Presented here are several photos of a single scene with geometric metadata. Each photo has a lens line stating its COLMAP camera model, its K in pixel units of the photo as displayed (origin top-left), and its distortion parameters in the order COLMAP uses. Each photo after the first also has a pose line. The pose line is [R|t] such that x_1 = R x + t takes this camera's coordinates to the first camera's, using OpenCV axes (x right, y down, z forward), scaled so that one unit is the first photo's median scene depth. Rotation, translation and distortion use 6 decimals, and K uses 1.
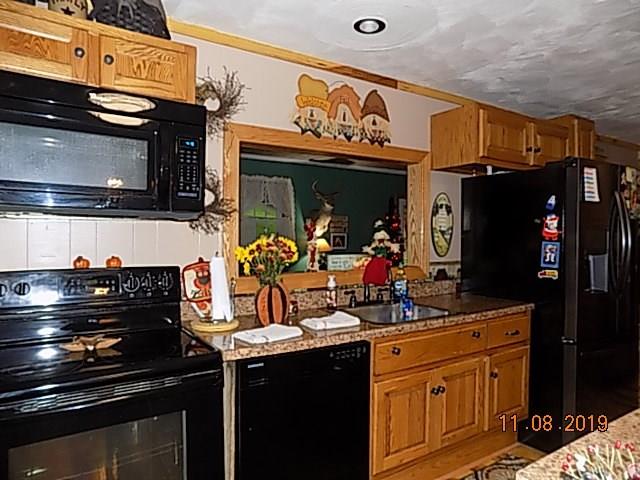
lens RADIAL K [[427.7, 0, 321.5], [0, 427.7, 239.8], [0, 0, 1]] dist [-0.041864, 0.034618]
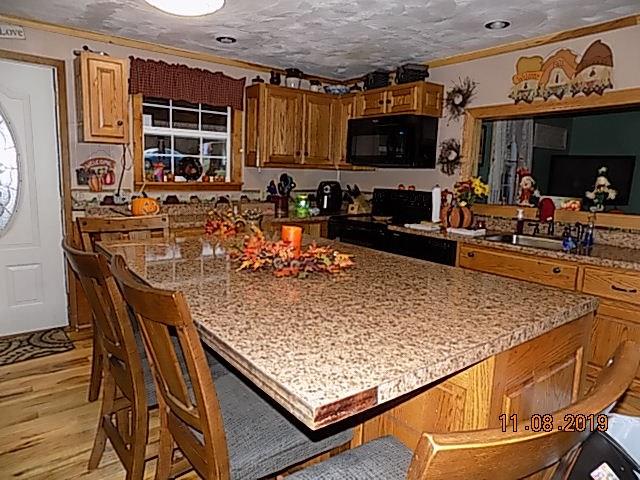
lens RADIAL K [[427.7, 0, 316.7], [0, 427.7, 238.0], [0, 0, 1]] dist [-0.041864, 0.034618]
pose [[0.066454, 0.150545, -0.986367, 1.247766], [-0.040119, 0.988156, 0.148115, 0.001519], [0.996983, 0.029730, 0.071707, 0.267672]]
